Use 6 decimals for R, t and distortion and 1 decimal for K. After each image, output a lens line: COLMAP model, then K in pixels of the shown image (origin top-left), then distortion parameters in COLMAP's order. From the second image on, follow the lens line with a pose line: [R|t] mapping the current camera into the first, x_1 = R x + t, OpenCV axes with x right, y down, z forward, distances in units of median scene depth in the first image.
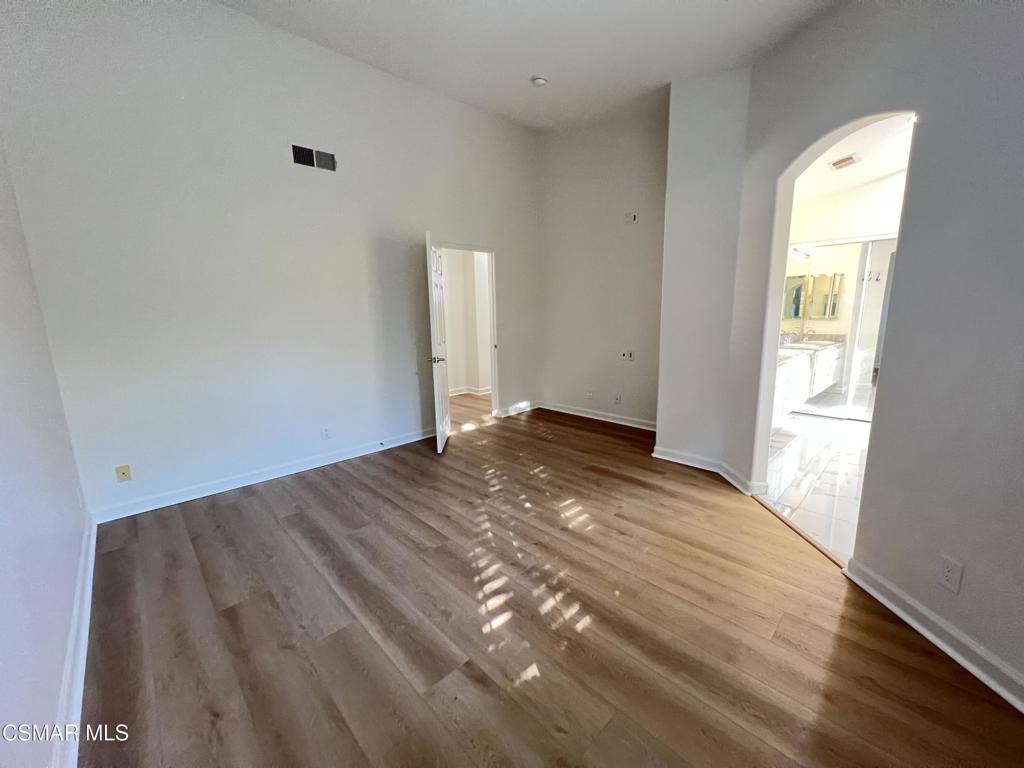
lens RADIAL K [[410.7, 0, 512.0], [0, 410.7, 384.0], [0, 0, 1]] dist [-0.004954, 0.000163]
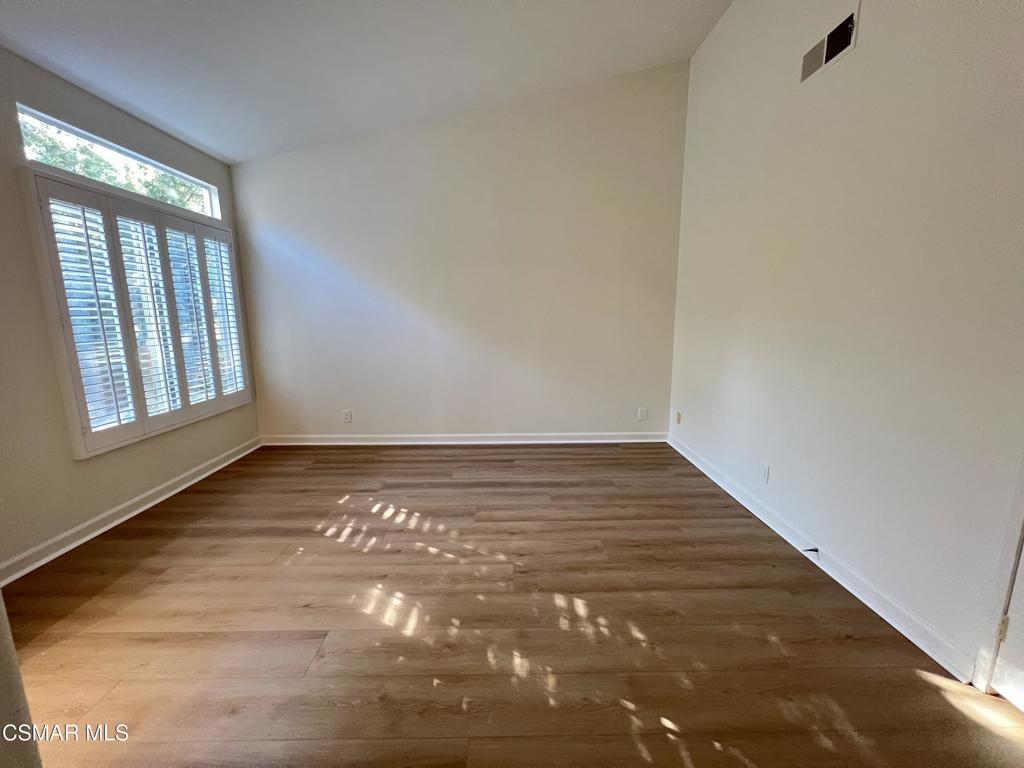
lens RADIAL K [[410.7, 0, 512.0], [0, 410.7, 384.0], [0, 0, 1]] dist [-0.004954, 0.000163]
pose [[-0.684086, 0.155684, -0.712593, 0.475198], [-0.105065, 0.945736, 0.307481, -0.290493], [0.721795, 0.285212, -0.630608, 1.593586]]
